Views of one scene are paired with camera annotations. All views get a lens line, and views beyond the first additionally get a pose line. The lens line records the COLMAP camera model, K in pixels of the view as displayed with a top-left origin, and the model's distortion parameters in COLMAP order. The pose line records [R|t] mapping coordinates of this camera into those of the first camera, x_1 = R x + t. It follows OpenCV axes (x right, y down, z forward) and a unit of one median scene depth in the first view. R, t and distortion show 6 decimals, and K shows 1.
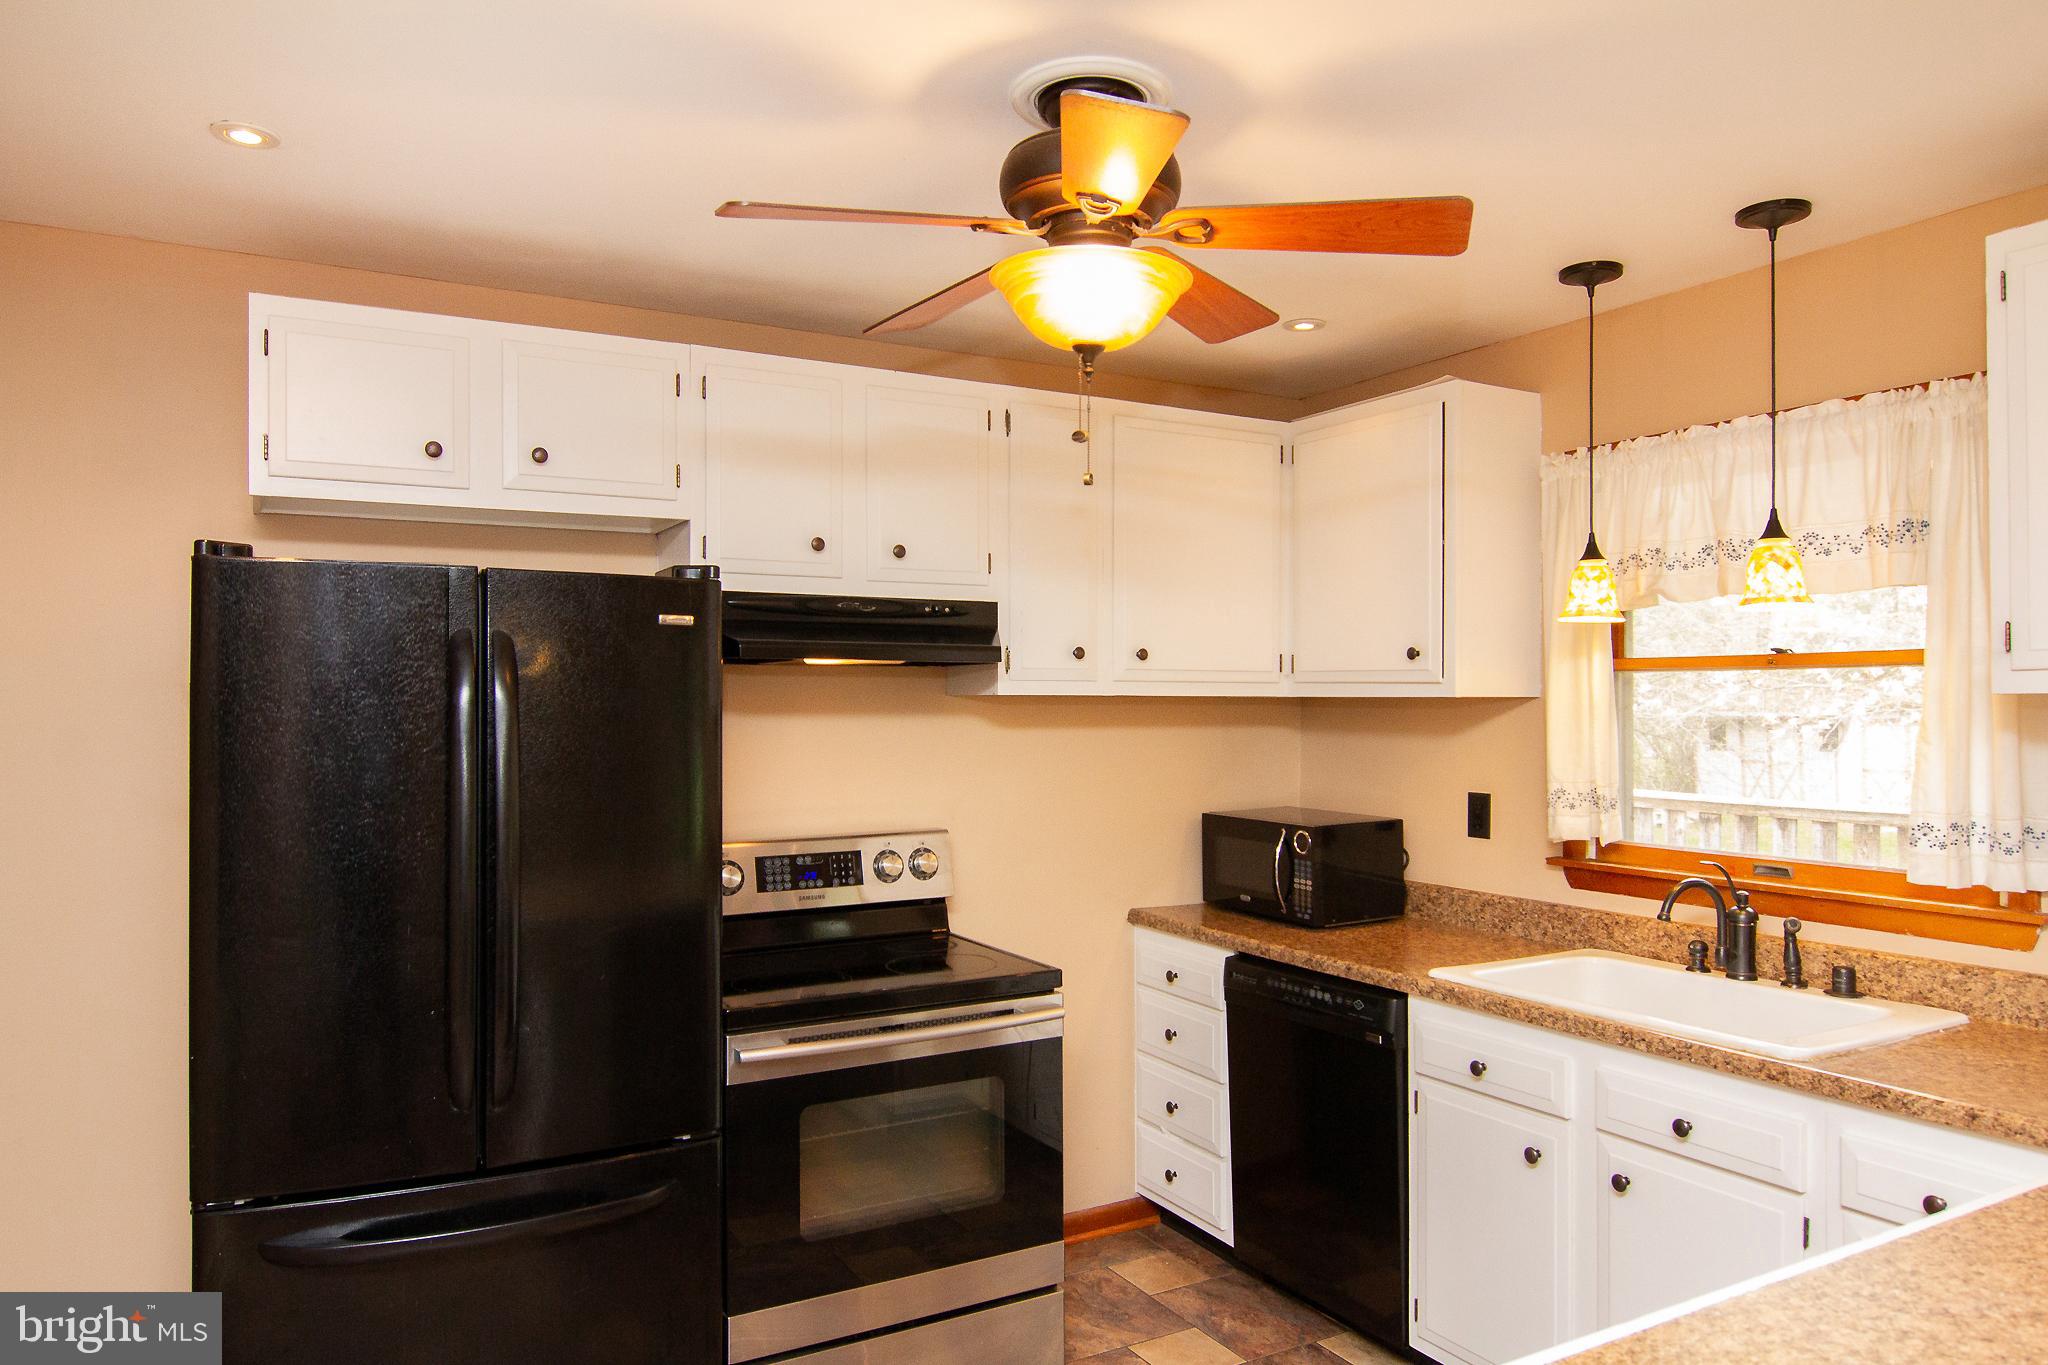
lens RADIAL K [[1375.9, 0, 1032.4], [0, 1375.9, 692.2], [0, 0, 1]] dist [0.003598, -0.010788]
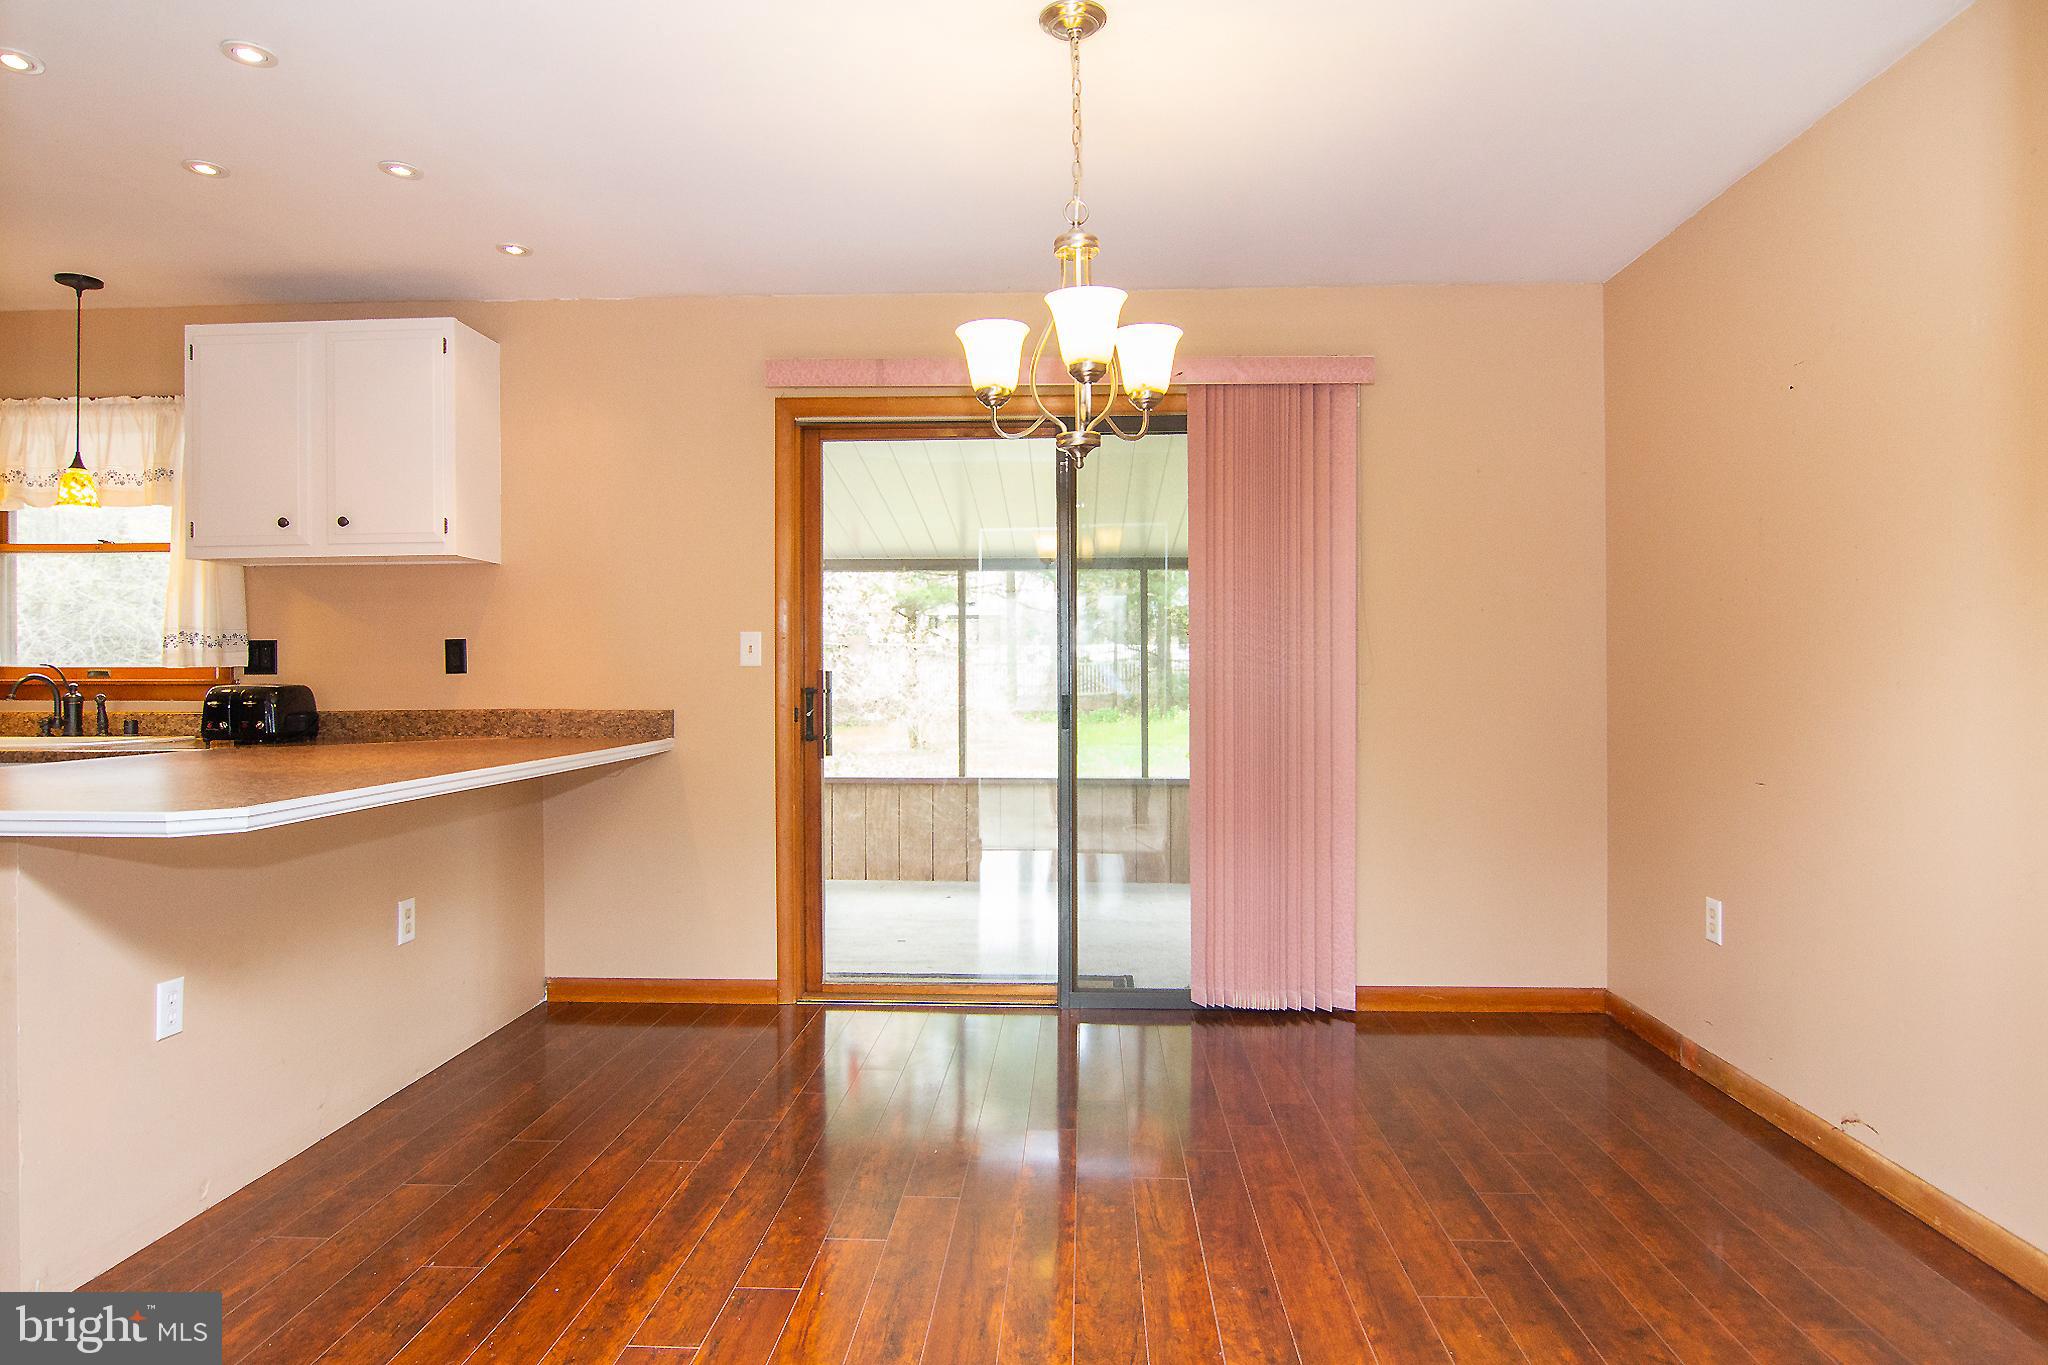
lens RADIAL K [[1187.5, 0, 1016.2], [0, 1187.5, 682.5], [0, 0, 1]] dist [0.015605, -0.019266]
pose [[0.551144, 0.000537, 0.834410, -0.051257], [-0.007851, 0.999959, 0.004542, 0.122084], [-0.834373, -0.009054, 0.551126, -0.704173]]
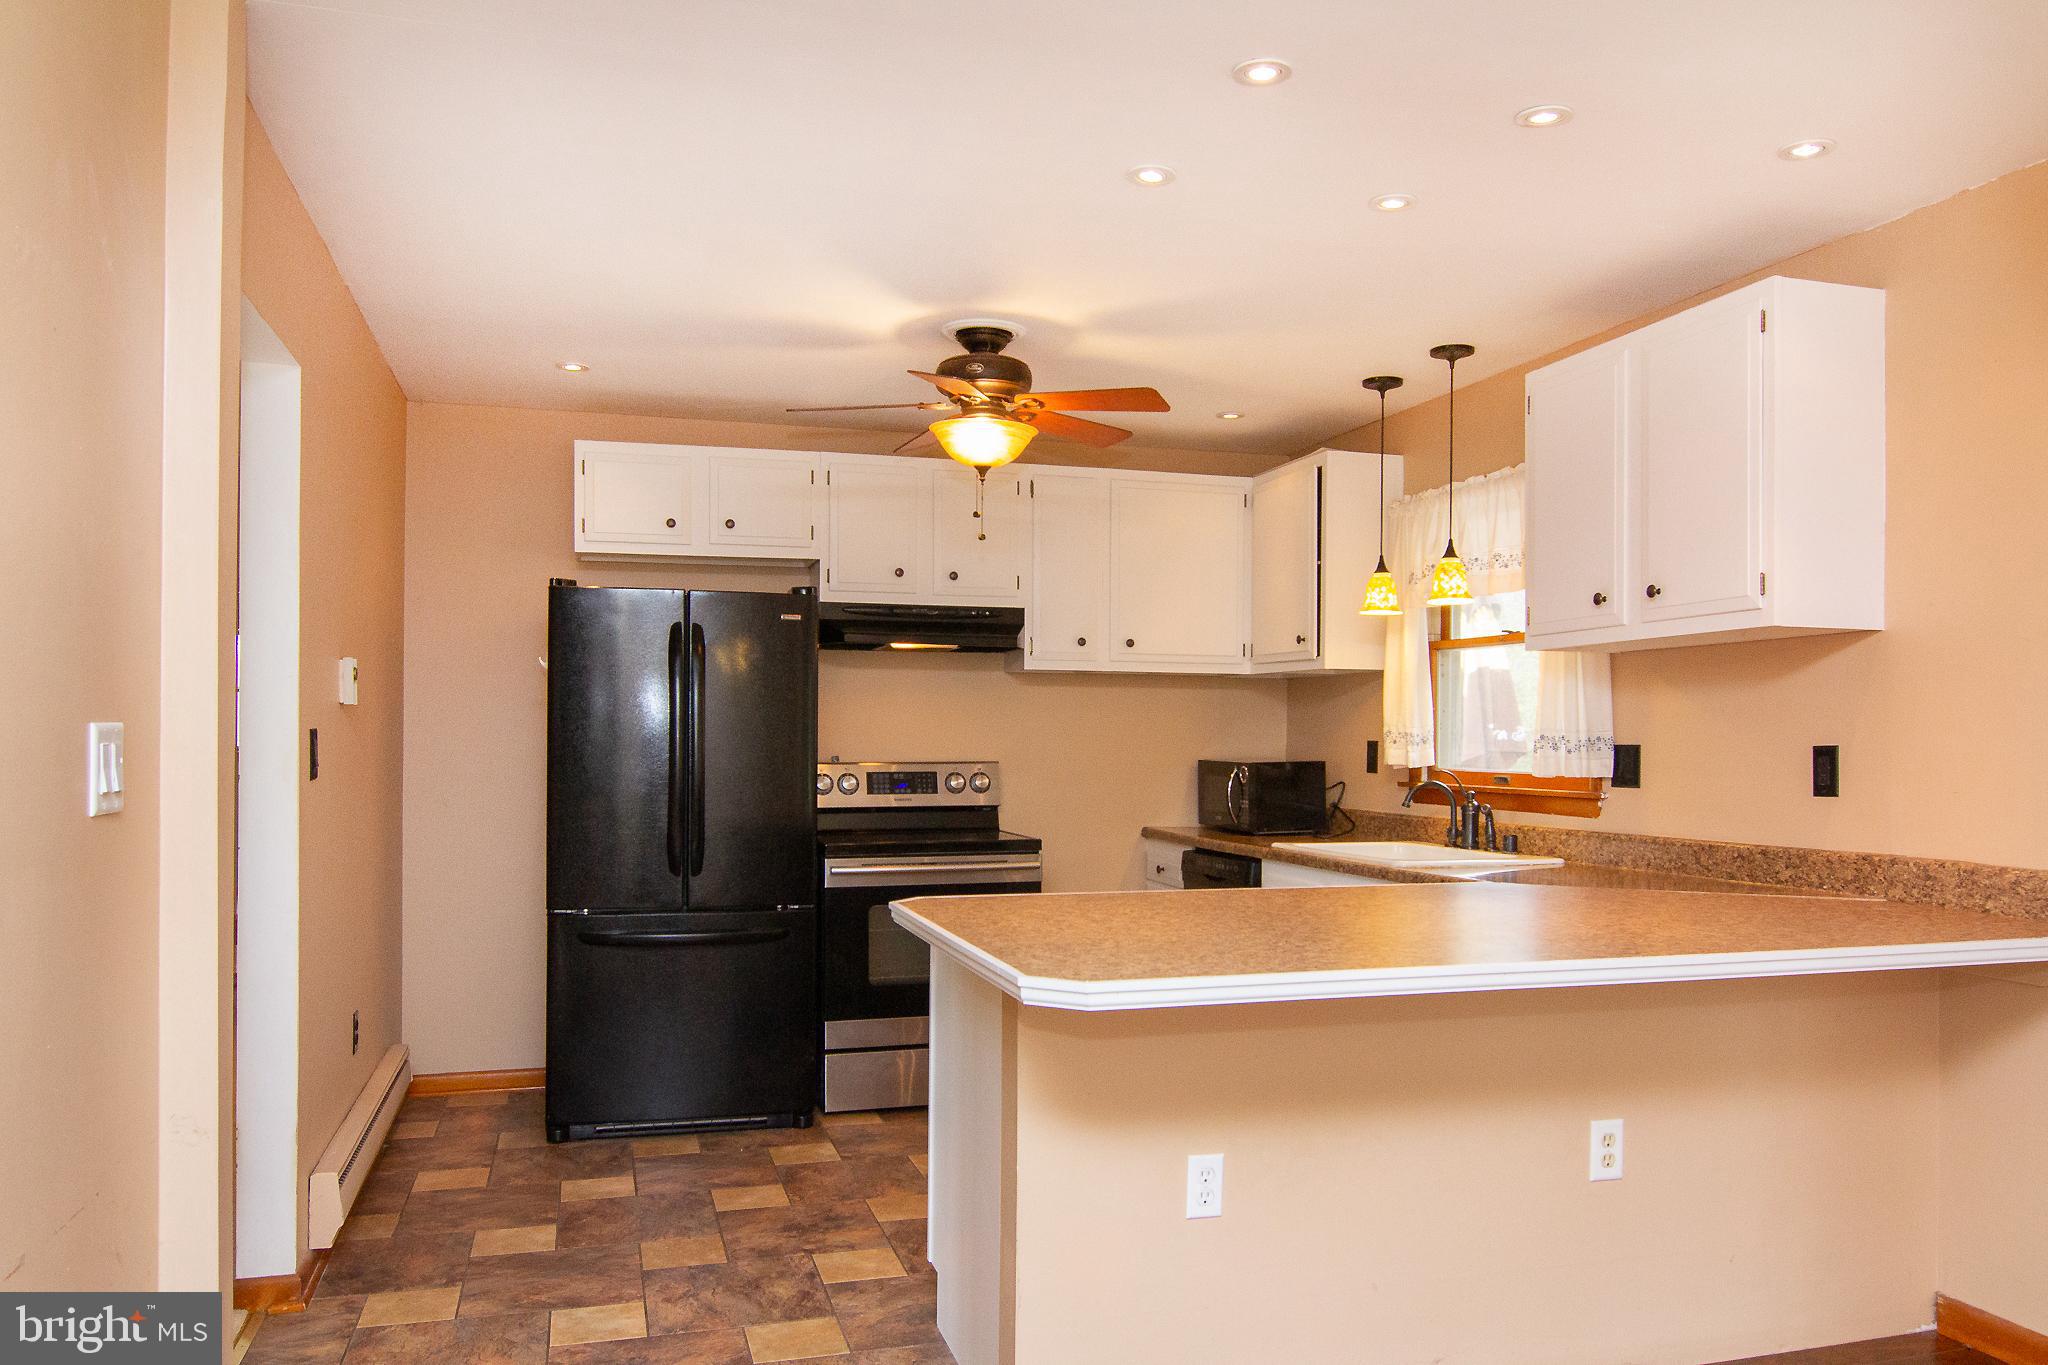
lens RADIAL K [[1491.5, 0, 1028.0], [0, 1491.5, 746.9], [0, 0, 1]] dist [-0.012438, -0.003626]
pose [[0.973960, 0.007078, -0.226608, 0.395095], [-0.003710, 0.999876, 0.015285, 0.069648], [0.226688, -0.014046, 0.973866, -0.671491]]
